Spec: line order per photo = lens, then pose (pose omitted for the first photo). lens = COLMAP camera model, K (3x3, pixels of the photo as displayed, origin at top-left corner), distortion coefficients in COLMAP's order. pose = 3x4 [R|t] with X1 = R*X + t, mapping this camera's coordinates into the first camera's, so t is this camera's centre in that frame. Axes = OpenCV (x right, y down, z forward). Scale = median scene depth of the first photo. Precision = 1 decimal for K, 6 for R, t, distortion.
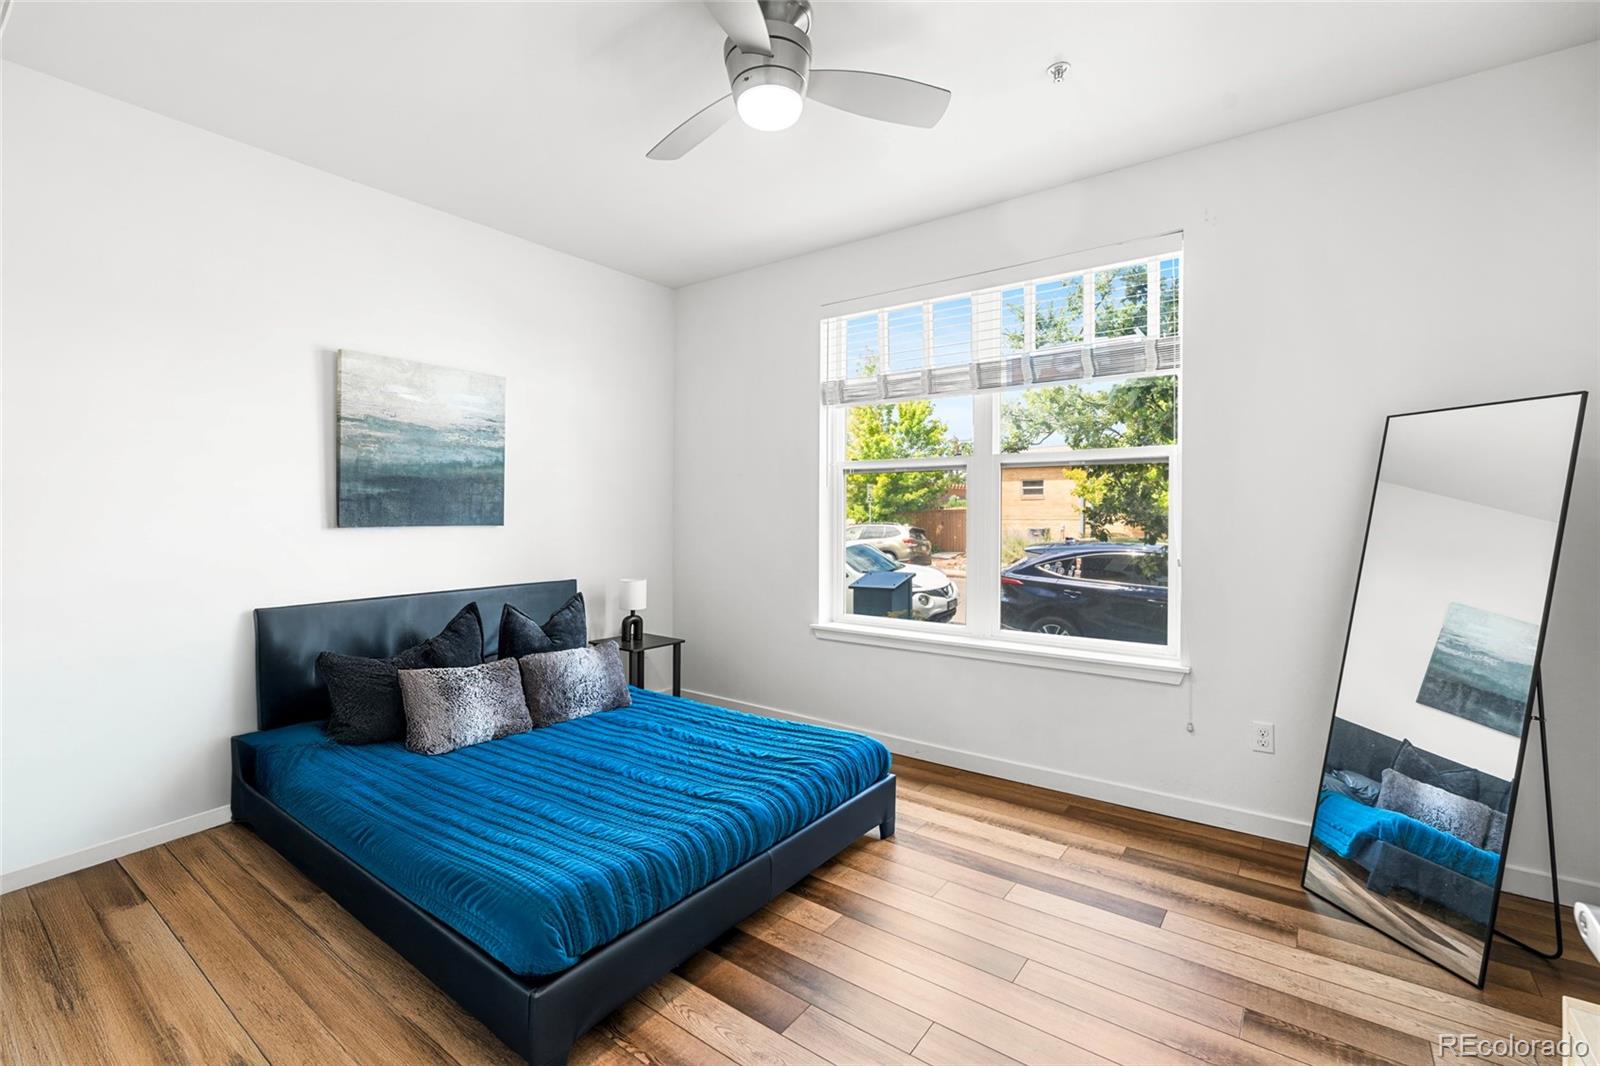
lens RADIAL K [[705.5, 0, 795.8], [0, 705.5, 524.1], [0, 0, 1]] dist [-0.000891, 0.000028]
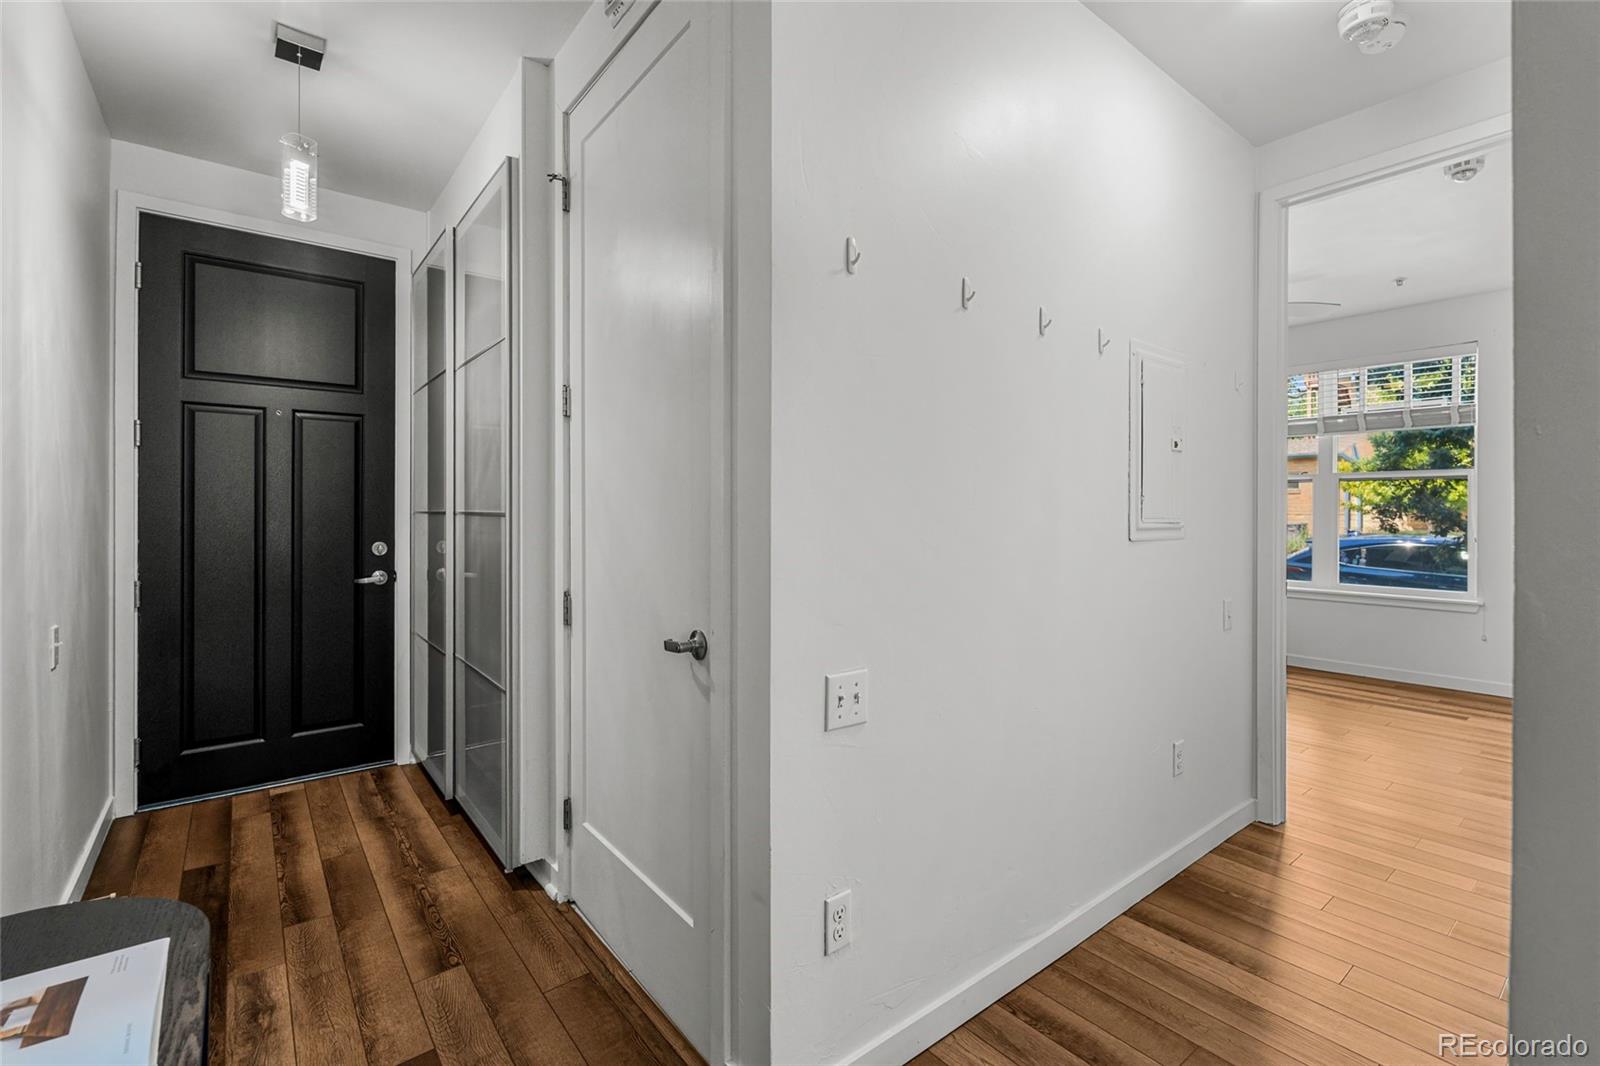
lens RADIAL K [[705.5, 0, 804.7], [0, 705.5, 519.2], [0, 0, 1]] dist [-0.000891, 0.000028]
pose [[0.967907, 0.003524, -0.251283, -0.505137], [-0.002990, 0.999992, 0.002505, 0.001434], [0.251290, -0.001673, 0.967911, -0.891457]]
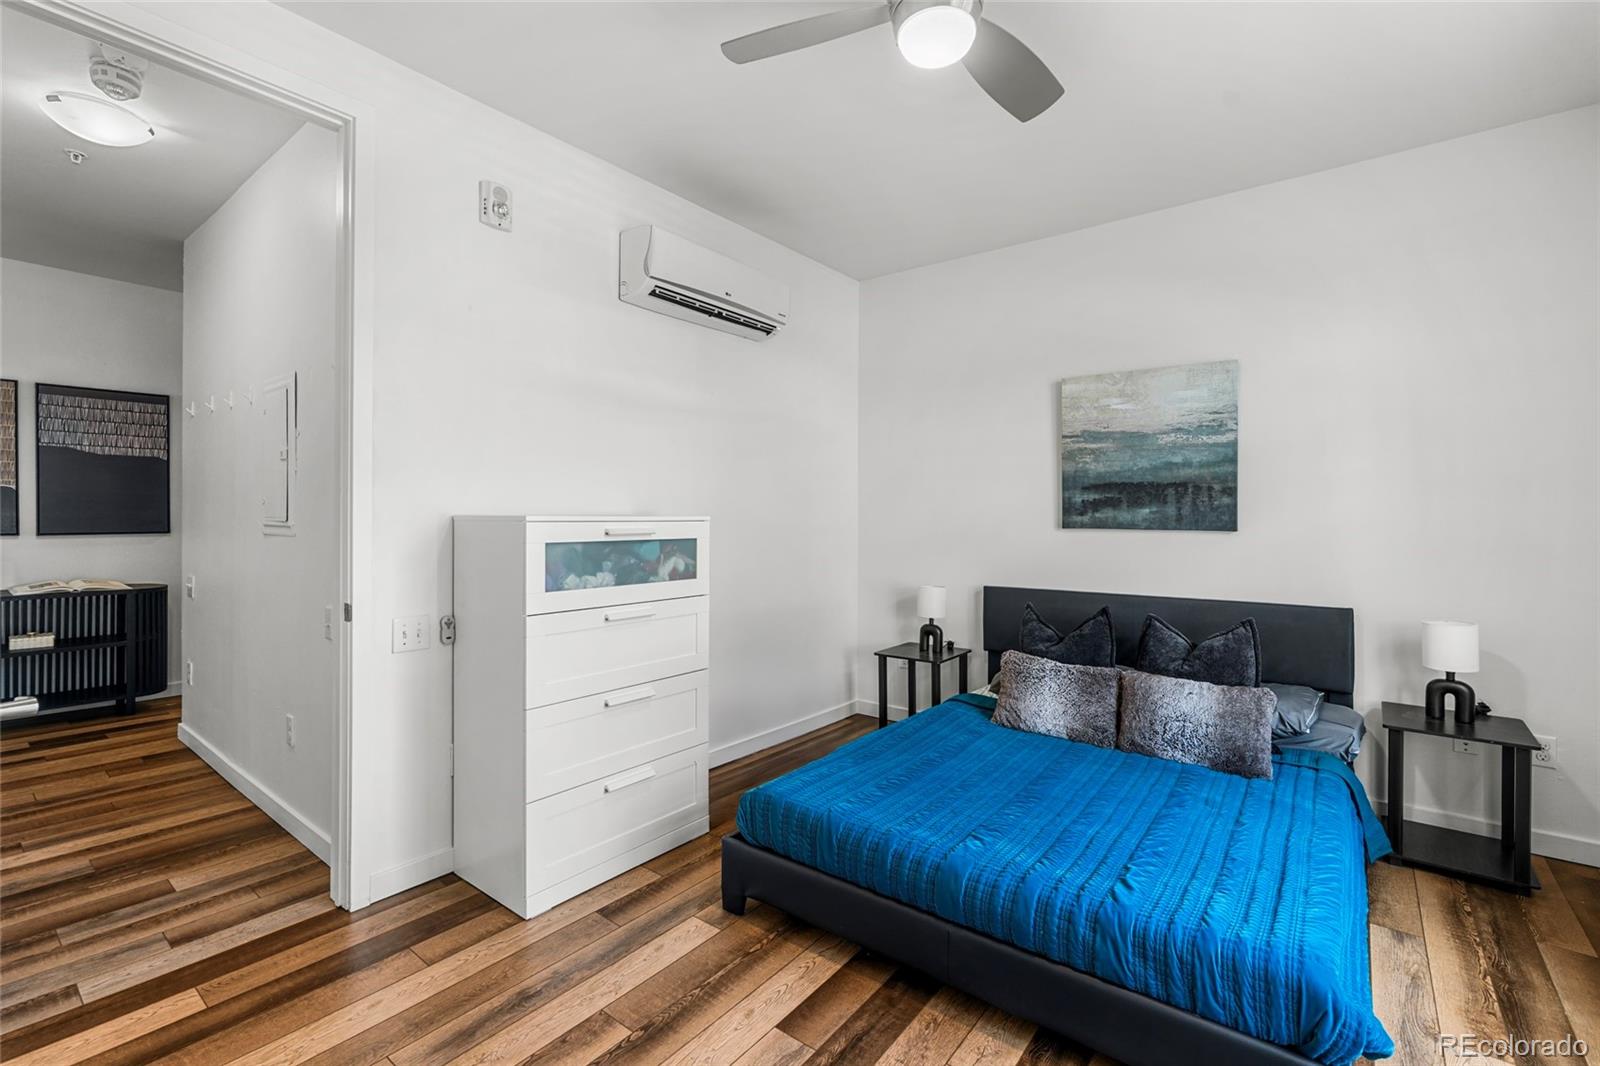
lens RADIAL K [[705.5, 0, 805.3], [0, 705.5, 530.1], [0, 0, 1]] dist [-0.000891, 0.000028]
pose [[-0.017337, 0.029301, -0.999420, 0.499500], [-0.008463, 0.999530, 0.029451, -0.021801], [0.999814, 0.008968, -0.017081, 0.526657]]
